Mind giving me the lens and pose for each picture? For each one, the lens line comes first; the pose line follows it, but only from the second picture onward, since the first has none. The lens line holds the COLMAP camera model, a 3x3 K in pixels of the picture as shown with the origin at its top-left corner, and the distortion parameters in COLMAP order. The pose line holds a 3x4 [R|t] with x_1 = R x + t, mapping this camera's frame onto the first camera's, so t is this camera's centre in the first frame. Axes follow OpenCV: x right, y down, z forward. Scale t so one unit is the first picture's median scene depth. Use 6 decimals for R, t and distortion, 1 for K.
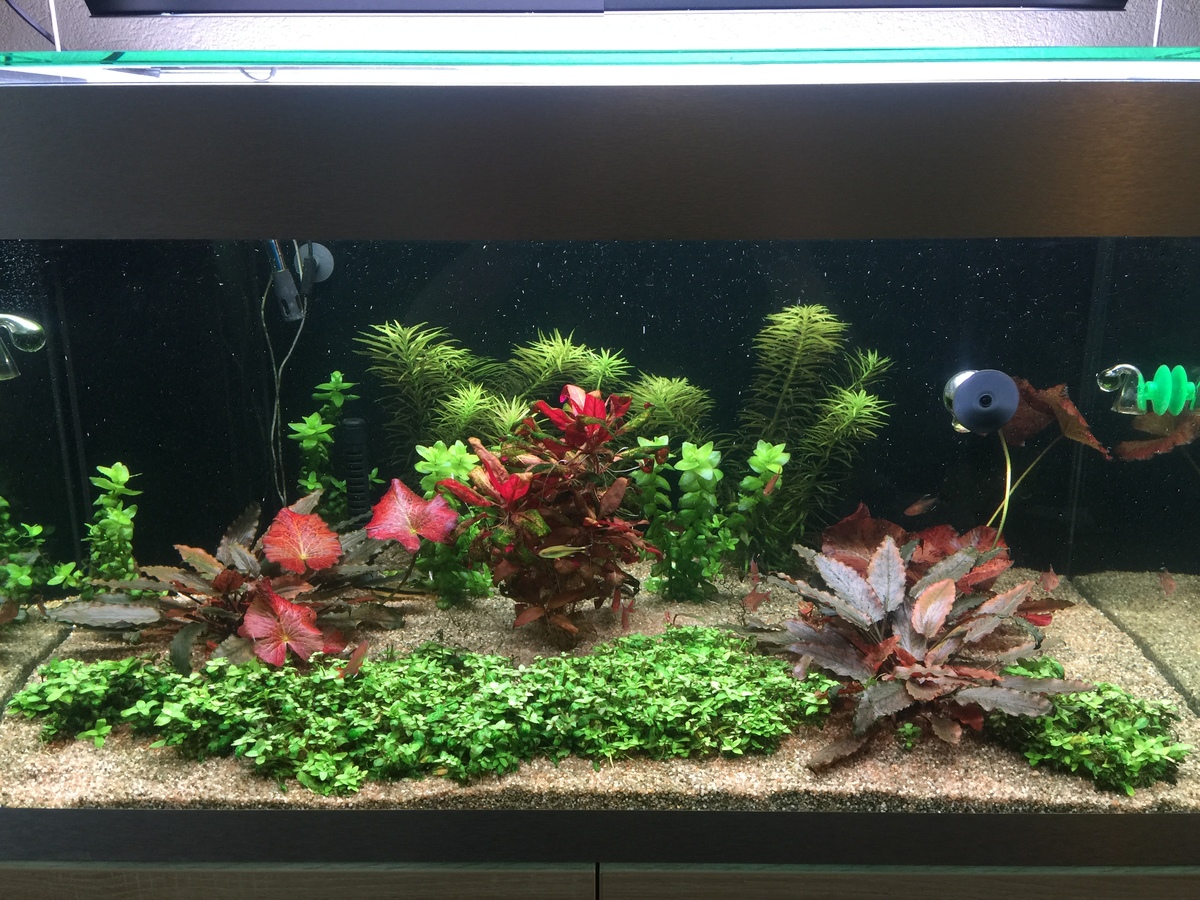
lens RADIAL K [[974.4, 0, 600.0], [0, 974.4, 450.0], [0, 0, 1]] dist [0.059157, -0.118471]
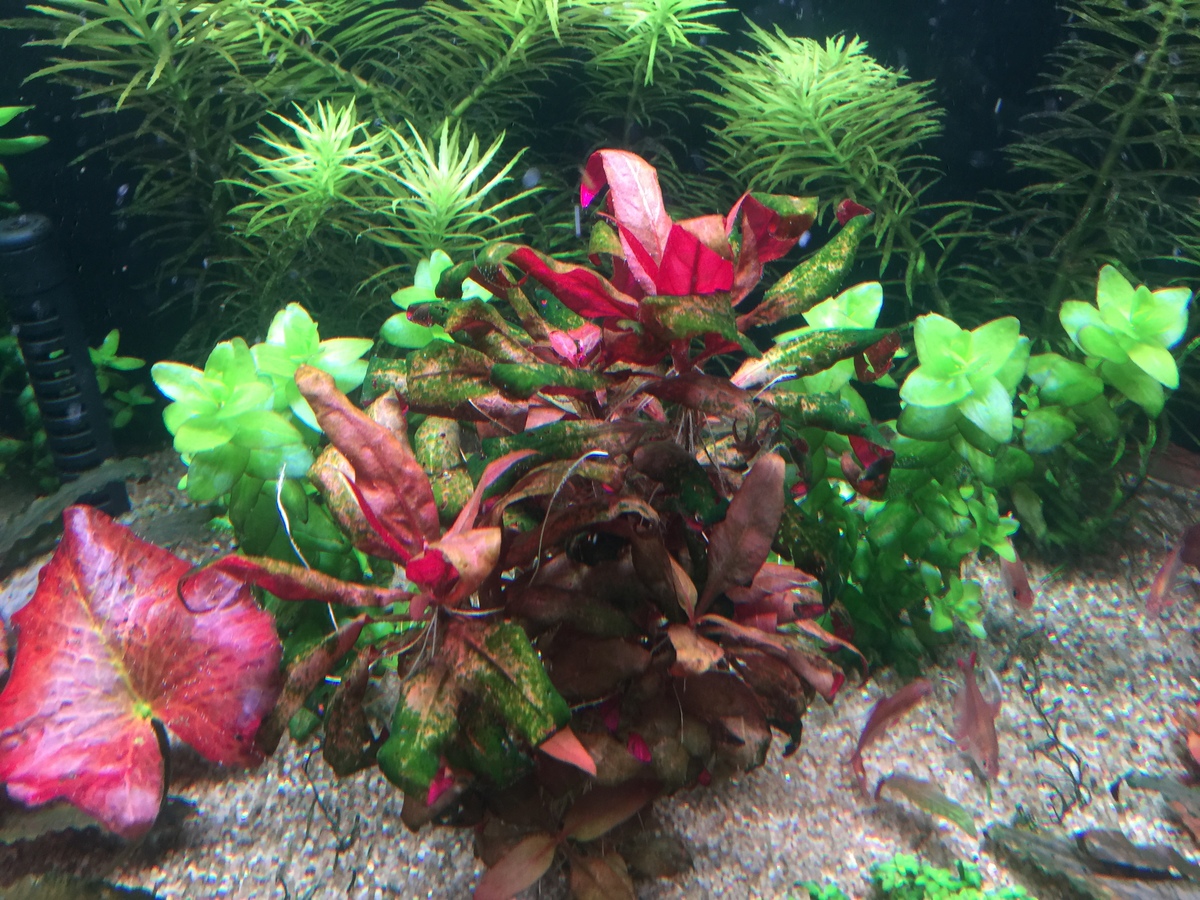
lens RADIAL K [[974.4, 0, 600.0], [0, 974.4, 450.0], [0, 0, 1]] dist [0.059157, -0.118471]
pose [[0.999811, -0.017933, 0.007490, -0.033450], [0.012600, 0.891572, 0.452704, -0.117910], [-0.014796, -0.452525, 0.891629, 0.616184]]
